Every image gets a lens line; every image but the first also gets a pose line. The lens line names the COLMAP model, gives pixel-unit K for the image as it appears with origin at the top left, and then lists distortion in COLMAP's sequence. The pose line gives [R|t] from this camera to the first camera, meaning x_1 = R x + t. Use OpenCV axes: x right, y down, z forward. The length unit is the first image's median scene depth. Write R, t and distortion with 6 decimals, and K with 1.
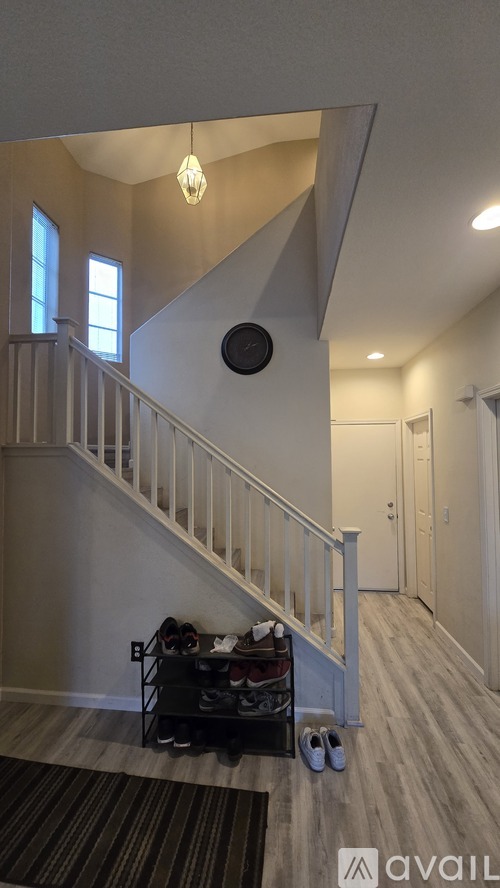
lens RADIAL K [[364.3, 0, 247.9], [0, 364.3, 446.8], [0, 0, 1]] dist [0.000170, 0.000004]
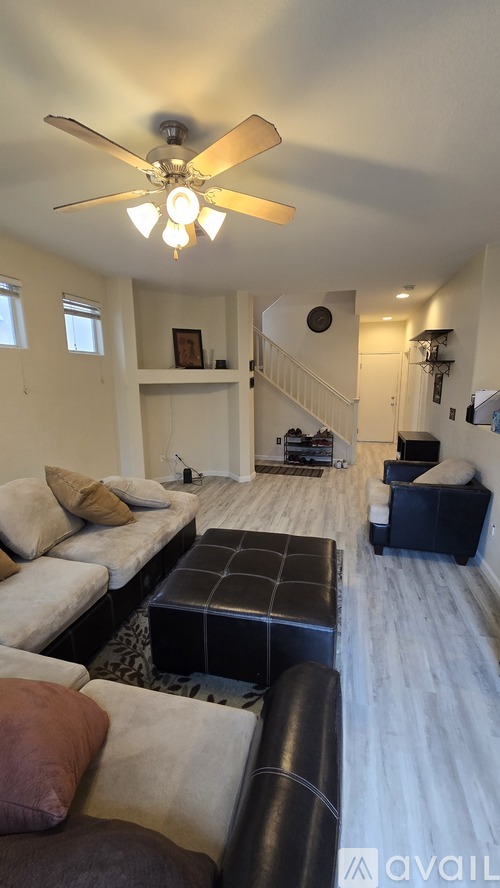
lens RADIAL K [[364.3, 0, 252.1], [0, 364.3, 452.6], [0, 0, 1]] dist [0.000170, 0.000004]
pose [[0.992682, 0.030397, -0.116865, -0.171438], [0.001559, 0.964490, 0.264113, -0.115075], [0.120744, -0.262363, 0.957385, -1.828425]]
